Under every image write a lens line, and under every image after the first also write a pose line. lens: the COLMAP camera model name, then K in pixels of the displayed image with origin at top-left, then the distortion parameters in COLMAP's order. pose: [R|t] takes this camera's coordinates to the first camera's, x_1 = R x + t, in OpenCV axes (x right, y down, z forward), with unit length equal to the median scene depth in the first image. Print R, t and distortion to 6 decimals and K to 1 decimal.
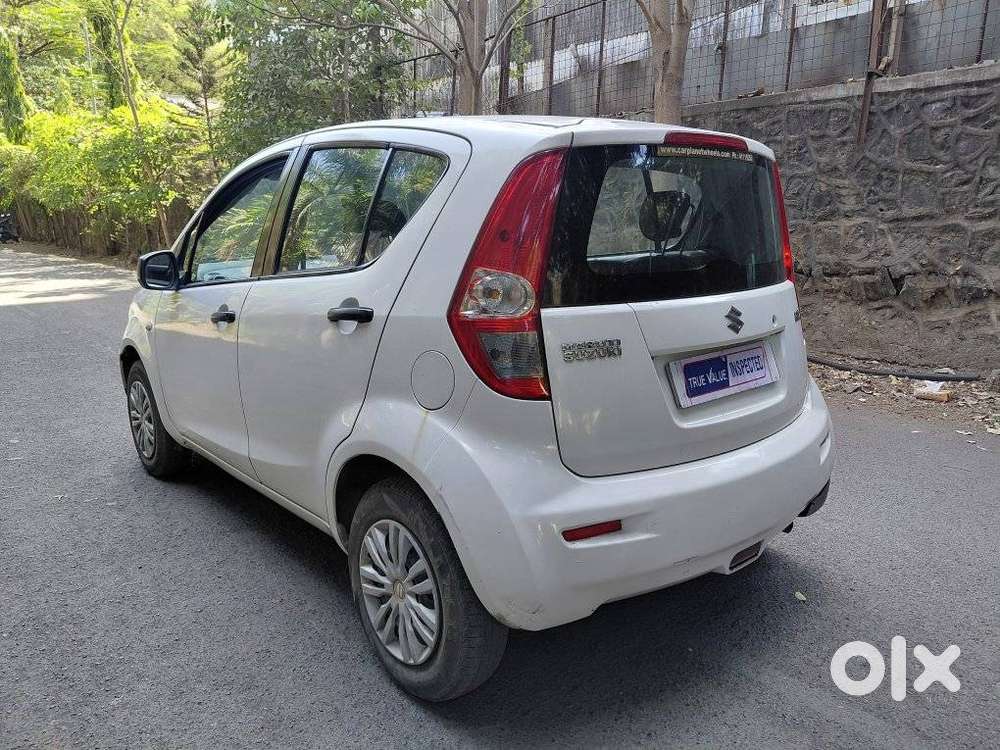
lens RADIAL K [[767.1, 0, 509.8], [0, 767.1, 379.3], [0, 0, 1]] dist [0.005840, -0.014309]
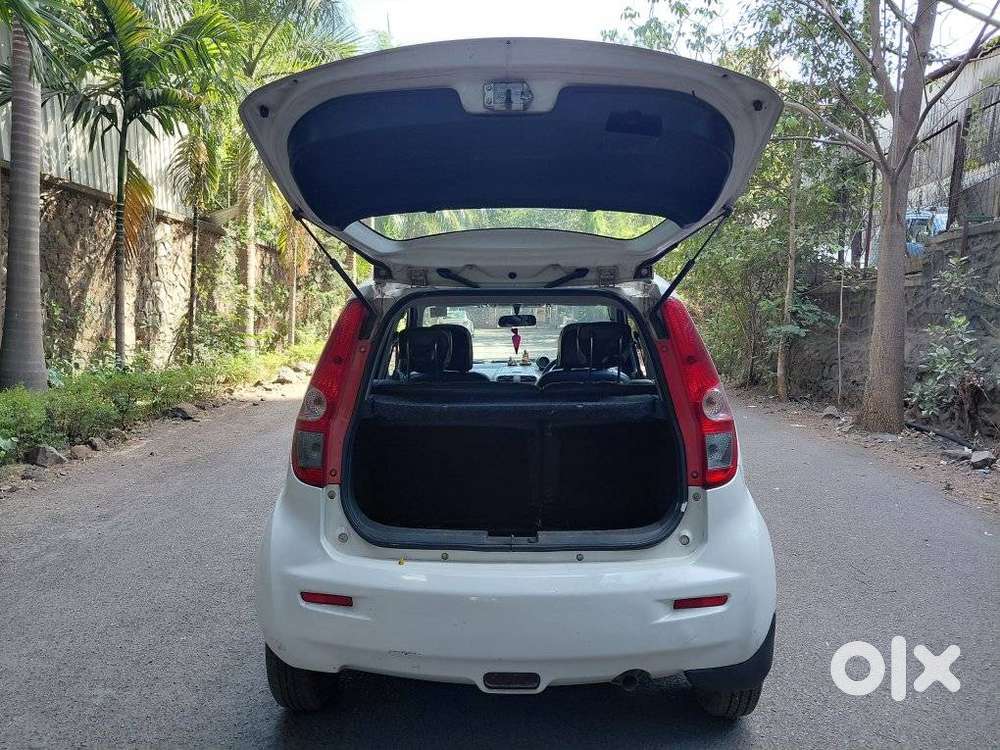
lens RADIAL K [[767.1, 0, 495.9], [0, 767.1, 385.0], [0, 0, 1]] dist [0.005840, -0.014309]
pose [[0.737632, 0.078584, -0.670615, 1.024201], [-0.148927, 0.987679, -0.048071, -0.116695], [0.658574, 0.135331, 0.740247, 0.189312]]
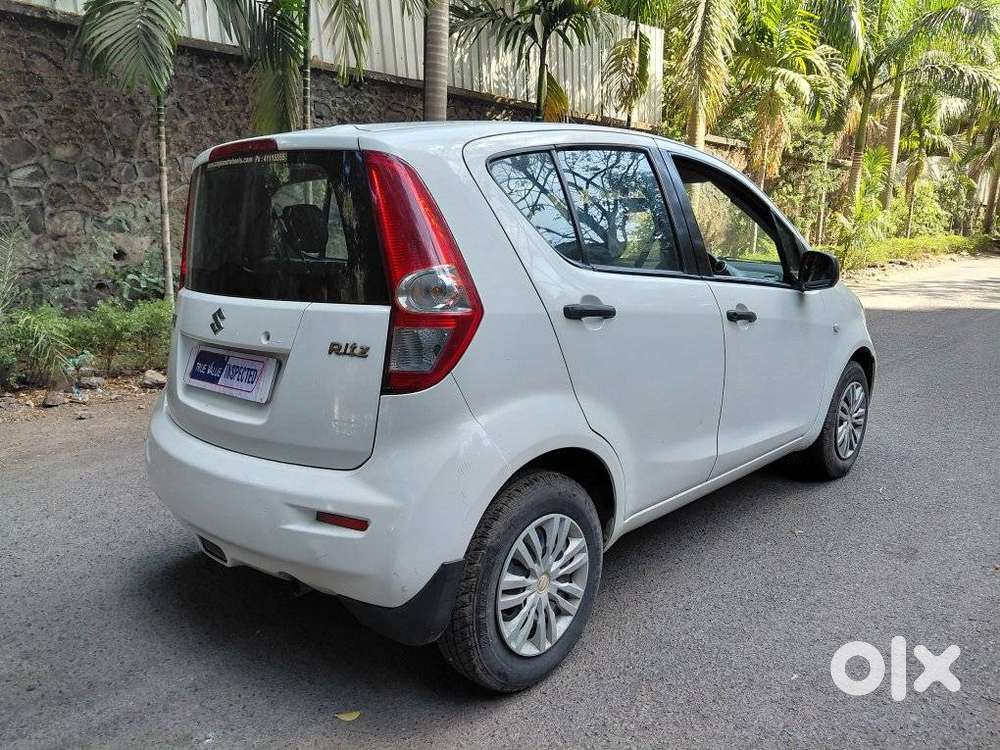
lens RADIAL K [[767.1, 0, 506.8], [0, 767.1, 379.7], [0, 0, 1]] dist [0.005840, -0.014309]
pose [[0.111558, 0.205289, -0.972323, 1.415276], [-0.195869, 0.963779, 0.181012, -0.276586], [0.974264, 0.170255, 0.147727, 1.289766]]
